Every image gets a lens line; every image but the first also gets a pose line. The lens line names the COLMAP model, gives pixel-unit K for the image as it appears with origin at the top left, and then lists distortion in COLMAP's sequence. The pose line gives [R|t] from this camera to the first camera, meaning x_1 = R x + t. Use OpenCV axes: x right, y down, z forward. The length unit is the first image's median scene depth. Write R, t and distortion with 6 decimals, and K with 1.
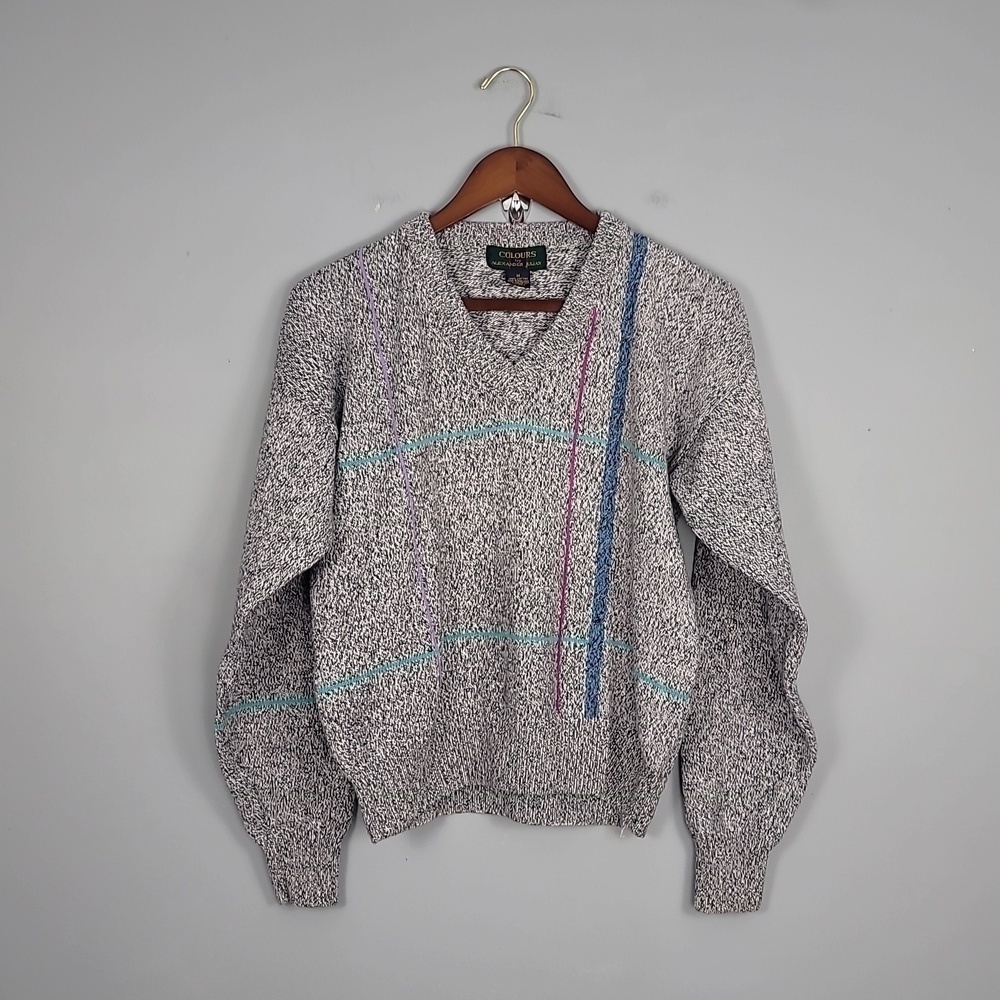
lens RADIAL K [[1633.7, 0, 500.1], [0, 1633.7, 498.5], [0, 0, 1]] dist [0.044203, 0.000000]
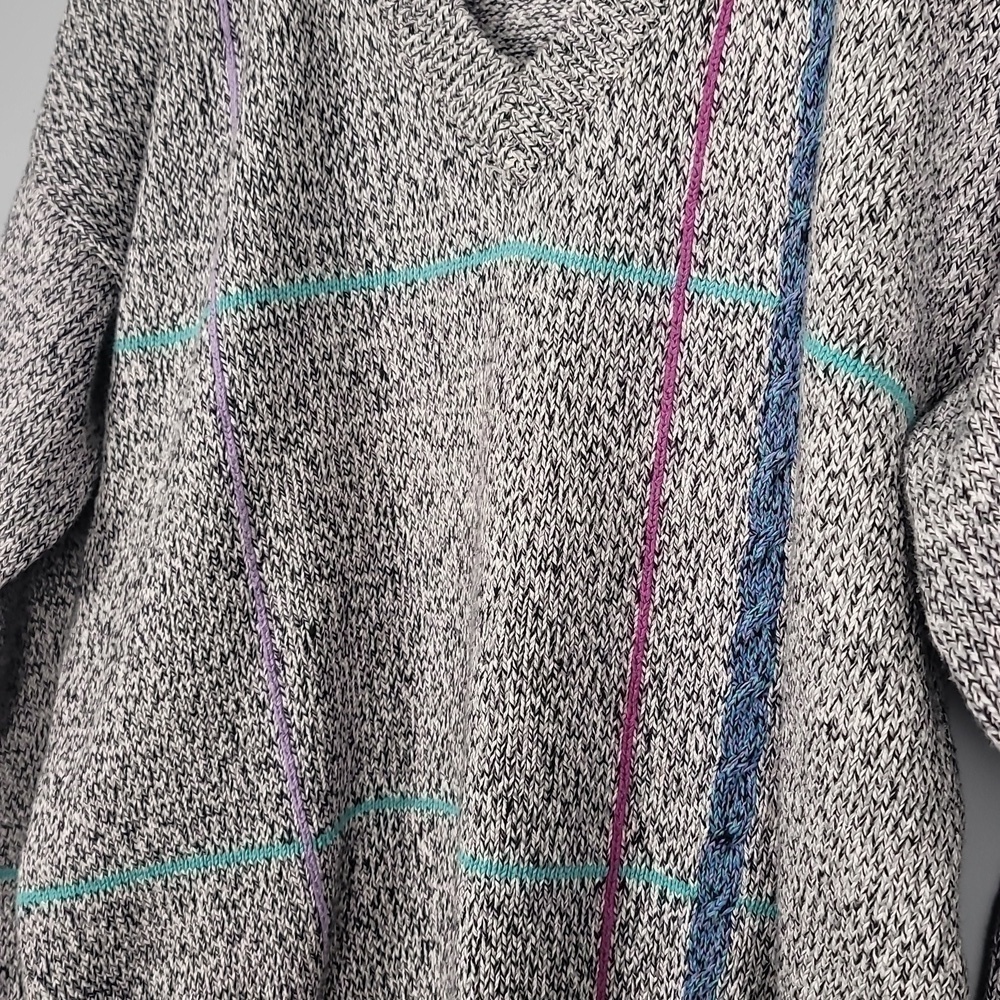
lens RADIAL K [[1633.7, 0, 500.2], [0, 1633.7, 504.1], [0, 0, 1]] dist [0.044203, 0.000000]
pose [[0.842929, 0.080377, -0.531988, 0.196770], [-0.048220, 0.996085, 0.074092, -0.016211], [0.535860, -0.036802, 0.843504, 0.705767]]
